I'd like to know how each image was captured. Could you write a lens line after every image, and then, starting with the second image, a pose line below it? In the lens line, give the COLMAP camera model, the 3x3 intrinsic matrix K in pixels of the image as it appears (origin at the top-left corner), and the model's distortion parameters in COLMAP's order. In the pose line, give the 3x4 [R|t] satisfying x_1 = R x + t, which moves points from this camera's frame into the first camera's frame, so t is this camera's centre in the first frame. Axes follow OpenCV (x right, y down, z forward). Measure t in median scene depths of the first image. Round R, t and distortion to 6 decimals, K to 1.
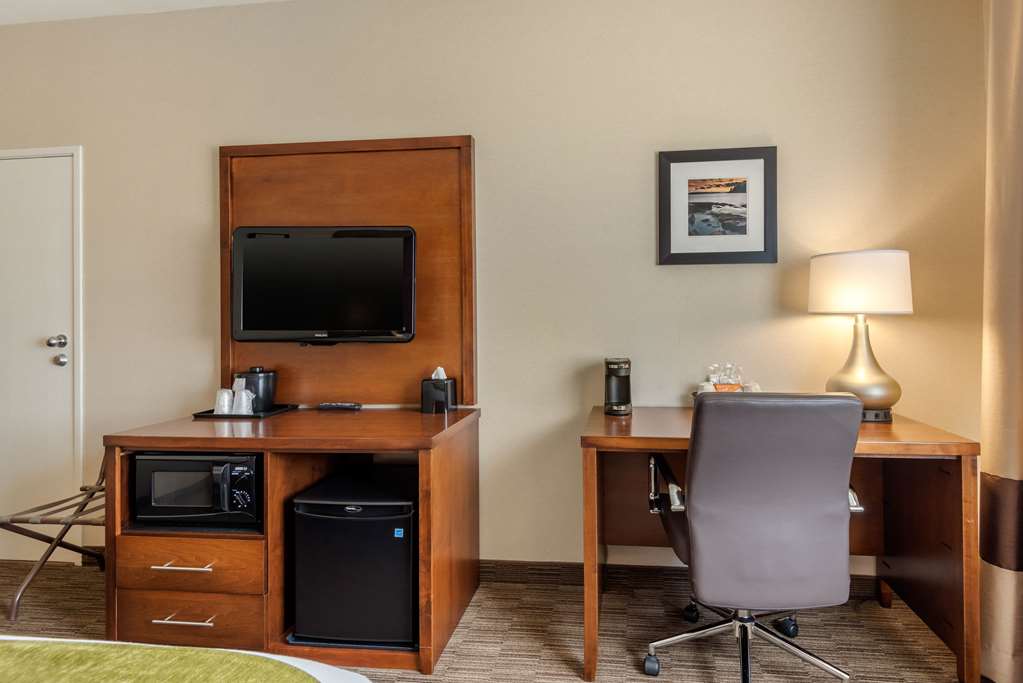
lens RADIAL K [[536.1, 0, 514.5], [0, 536.1, 331.5], [0, 0, 1]] dist [0.015472, -0.013167]
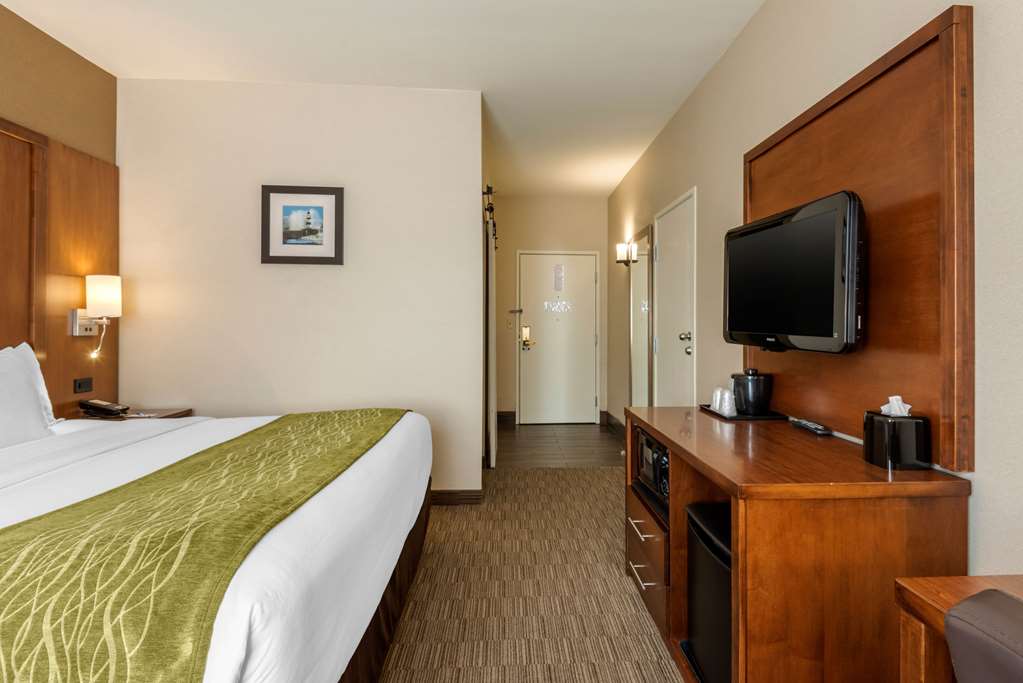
lens RADIAL K [[536.1, 0, 542.6], [0, 536.1, 313.0], [0, 0, 1]] dist [0.015472, -0.013167]
pose [[0.130305, -0.009707, -0.991426, 0.429497], [-0.002649, 0.999945, -0.010139, -0.025439], [0.991470, 0.003948, 0.130272, 0.476935]]
